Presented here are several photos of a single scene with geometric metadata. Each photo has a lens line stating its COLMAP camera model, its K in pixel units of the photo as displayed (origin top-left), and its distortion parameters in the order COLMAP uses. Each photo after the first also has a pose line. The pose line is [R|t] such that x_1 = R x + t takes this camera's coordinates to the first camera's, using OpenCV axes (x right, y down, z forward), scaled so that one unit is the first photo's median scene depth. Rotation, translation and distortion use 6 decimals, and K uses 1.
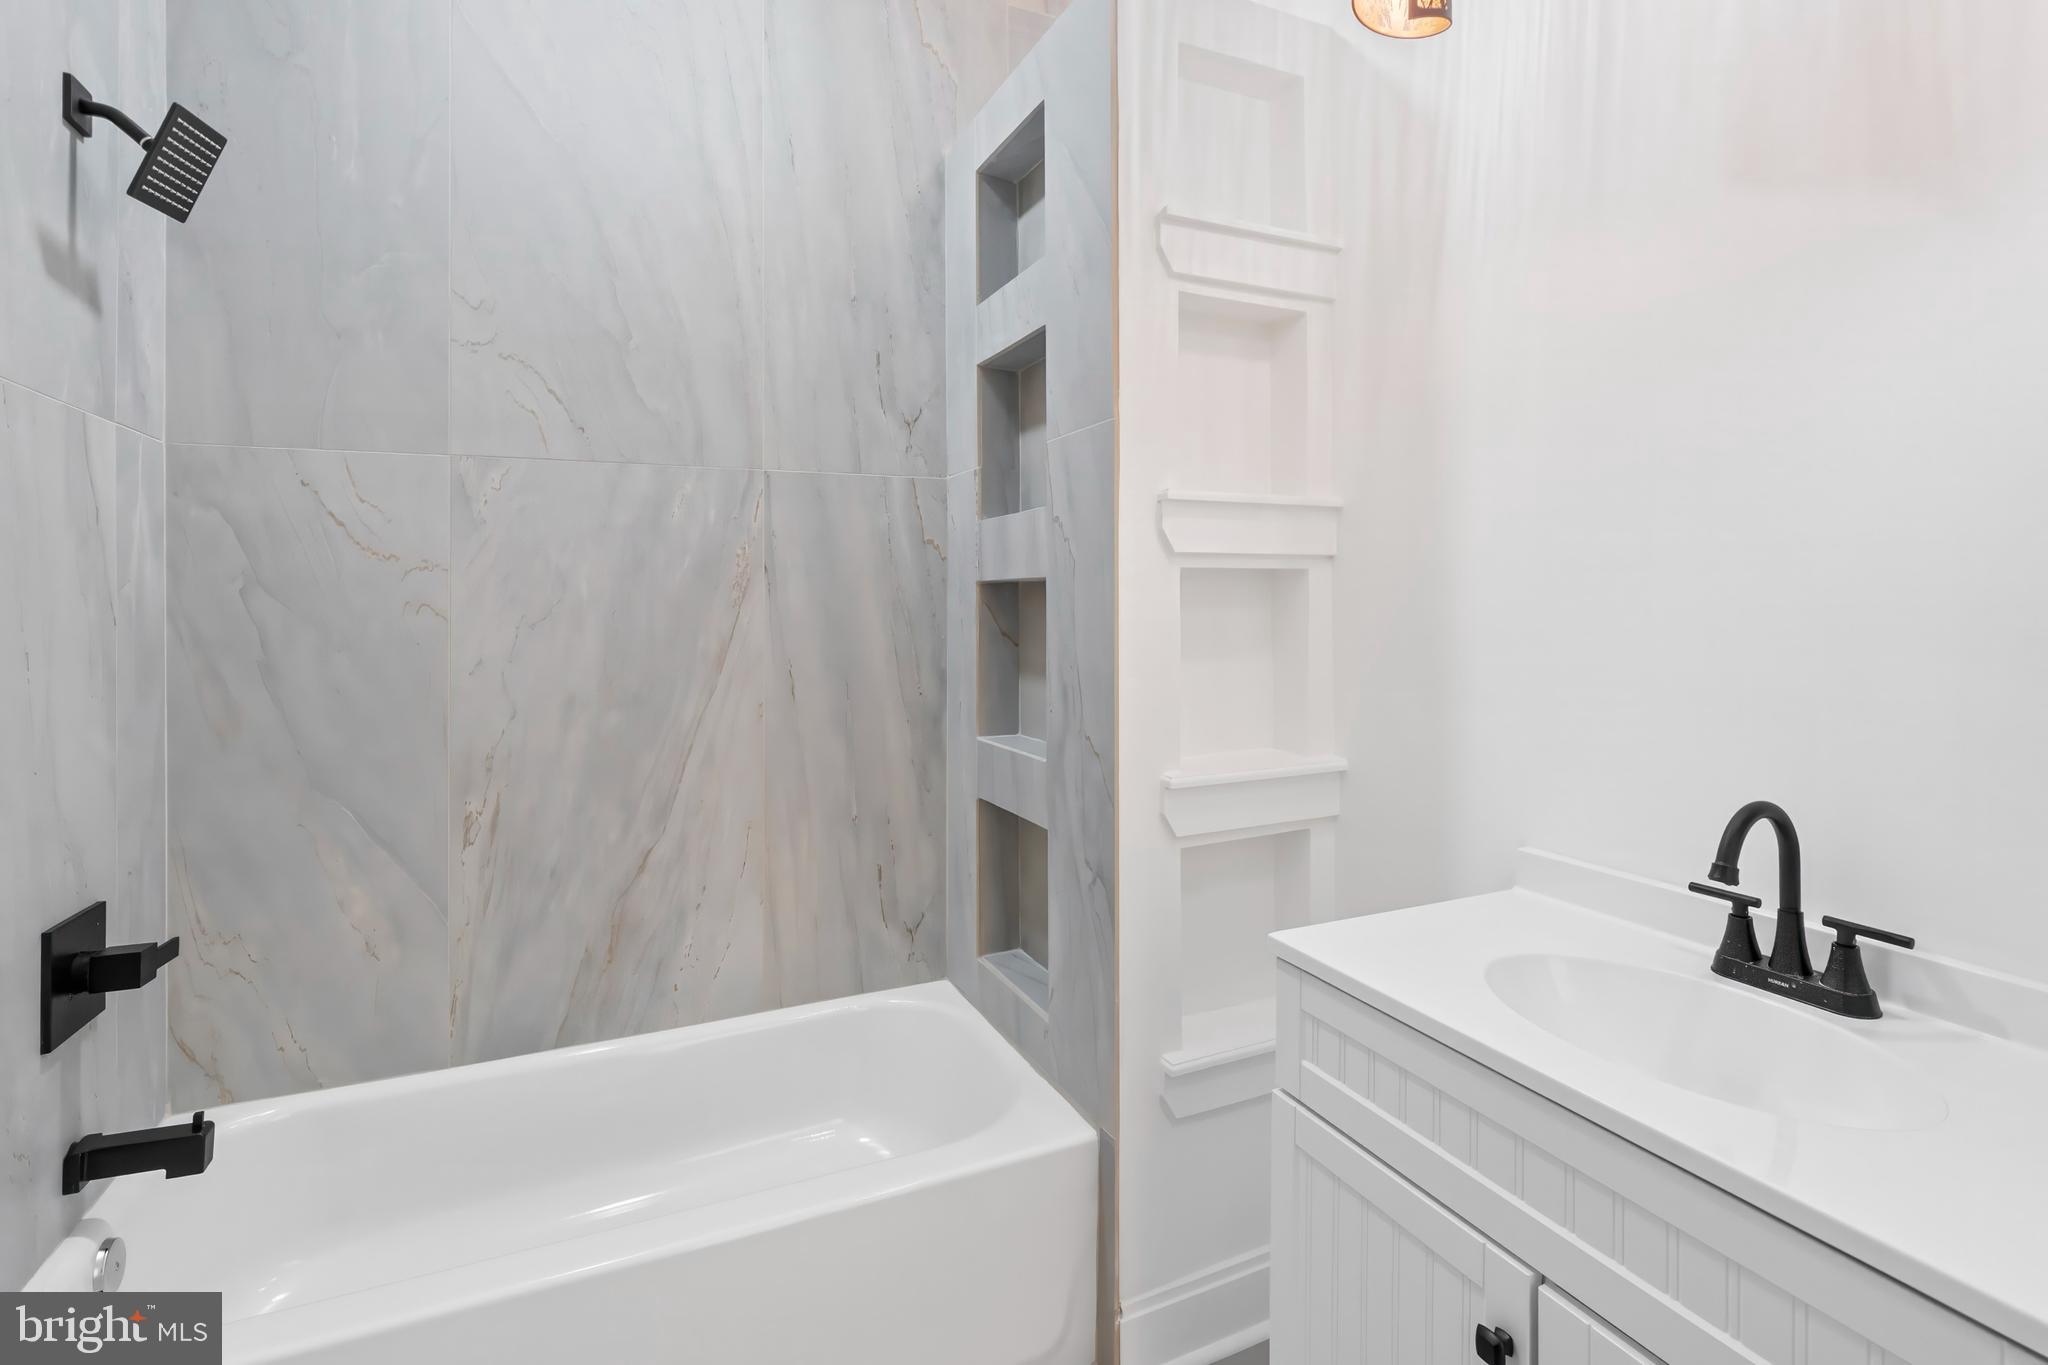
lens RADIAL K [[961.5, 0, 1020.9], [0, 961.5, 585.8], [0, 0, 1]] dist [-0.004431, -0.000402]
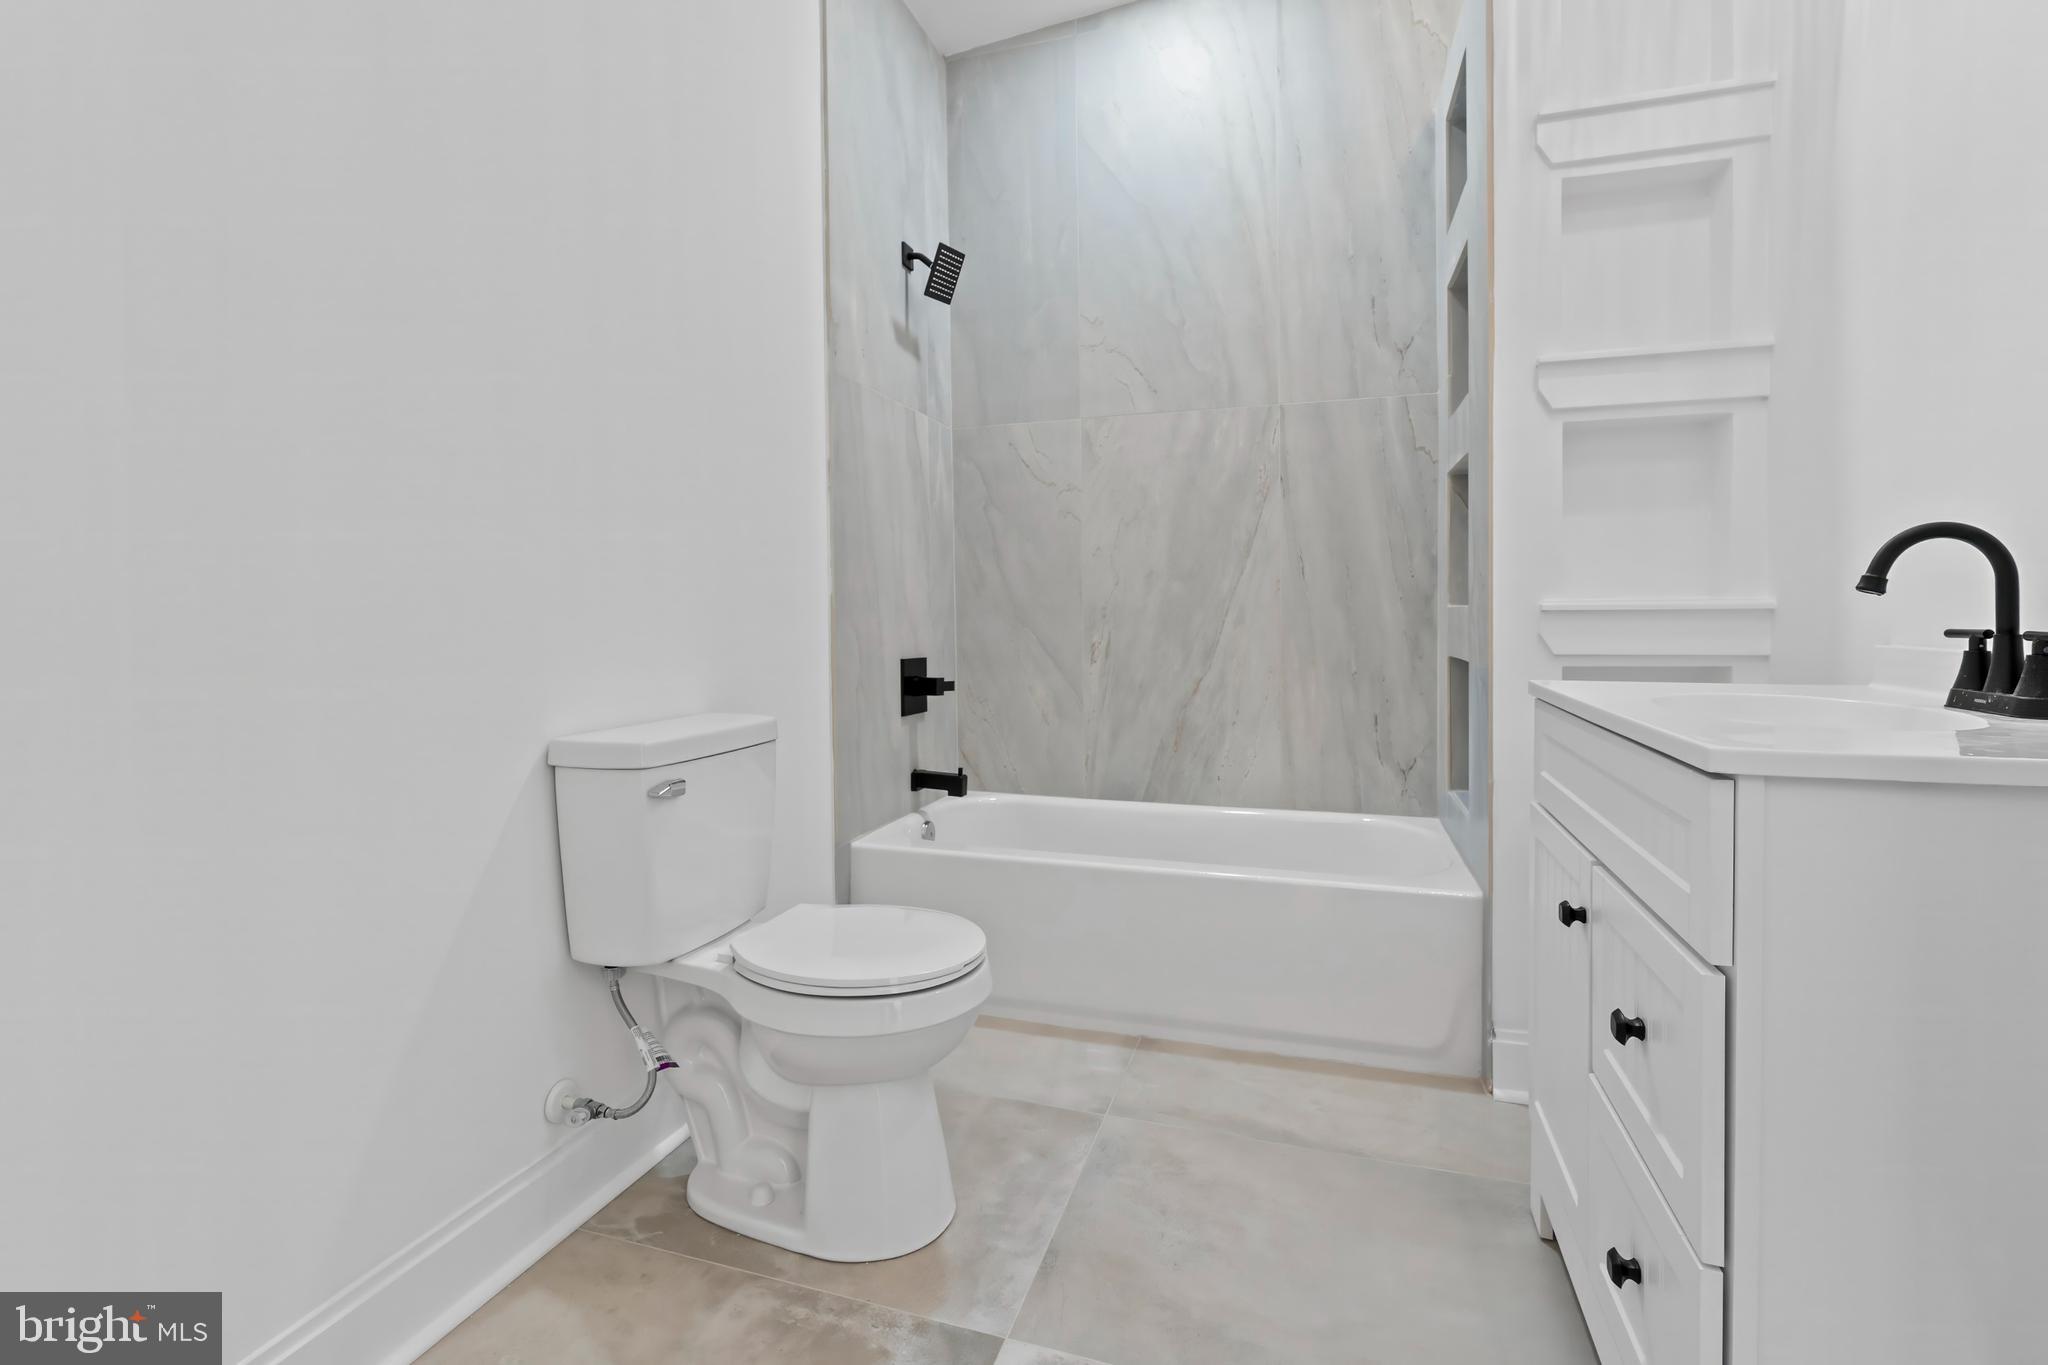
lens RADIAL K [[941.9, 0, 1018.2], [0, 941.9, 634.5], [0, 0, 1]] dist [-0.000751, 0.000459]
pose [[0.738996, 0.017391, -0.673485, 0.388532], [0.011278, 0.999207, 0.038177, 0.160486], [0.673615, -0.035808, 0.738214, -0.245535]]
